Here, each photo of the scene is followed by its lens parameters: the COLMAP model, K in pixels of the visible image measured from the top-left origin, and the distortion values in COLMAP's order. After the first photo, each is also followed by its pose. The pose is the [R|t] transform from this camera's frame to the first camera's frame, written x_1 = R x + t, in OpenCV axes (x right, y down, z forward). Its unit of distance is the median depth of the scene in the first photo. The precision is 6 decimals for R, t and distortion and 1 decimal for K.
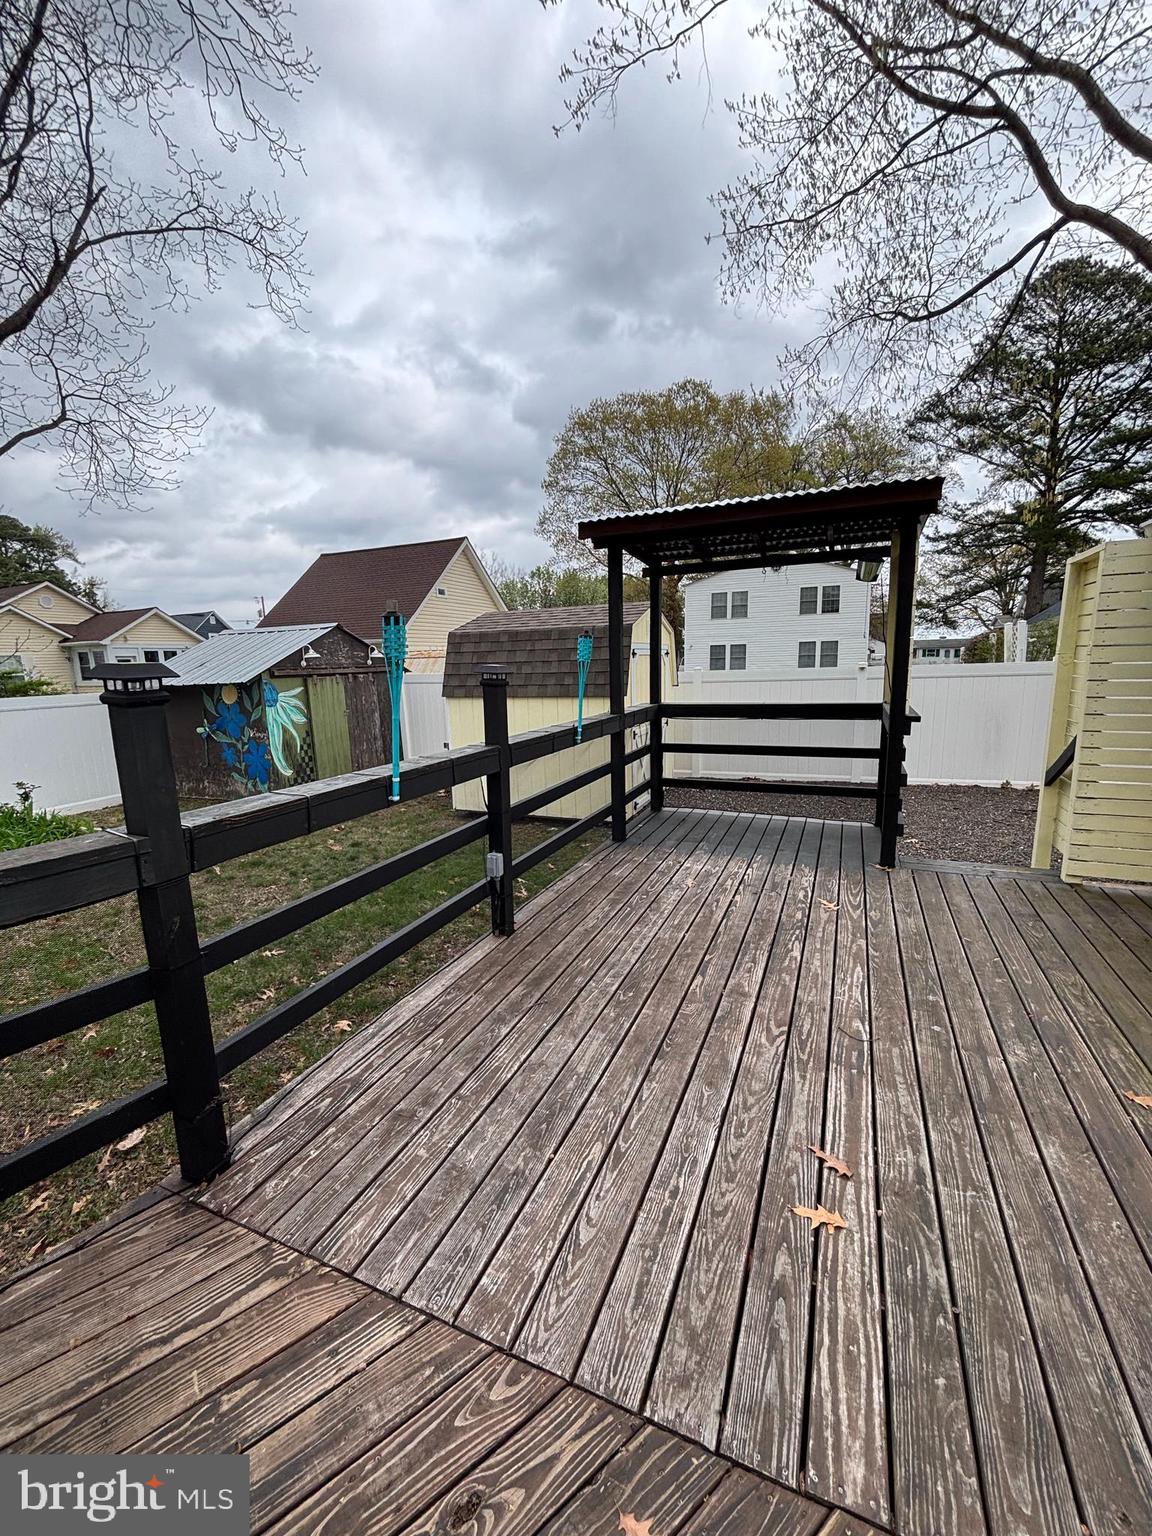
lens RADIAL K [[613.3, 0, 583.9], [0, 613.3, 768.5], [0, 0, 1]] dist [-0.001850, 0.000139]
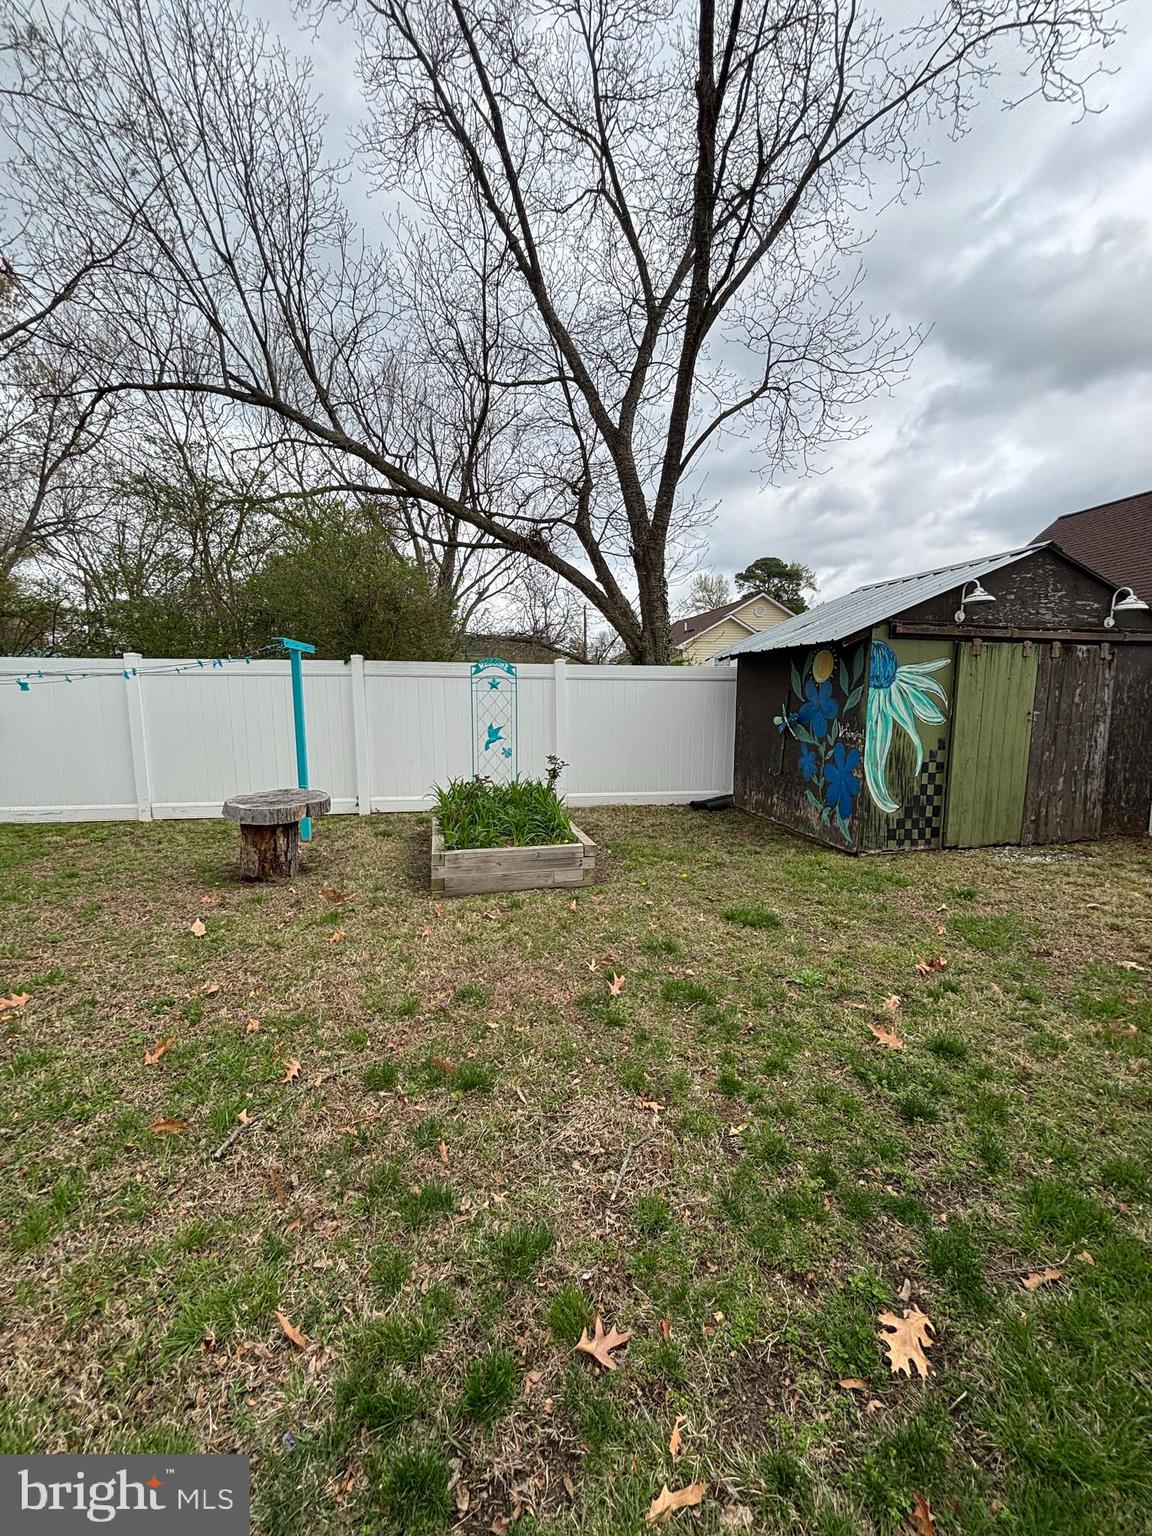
lens RADIAL K [[613.3, 0, 583.0], [0, 613.3, 768.7], [0, 0, 1]] dist [-0.001850, 0.000139]
pose [[0.510715, 0.144950, -0.847443, -0.148562], [-0.174047, 0.982707, 0.063196, -0.014531], [0.841949, 0.115220, 0.527111, 0.450054]]
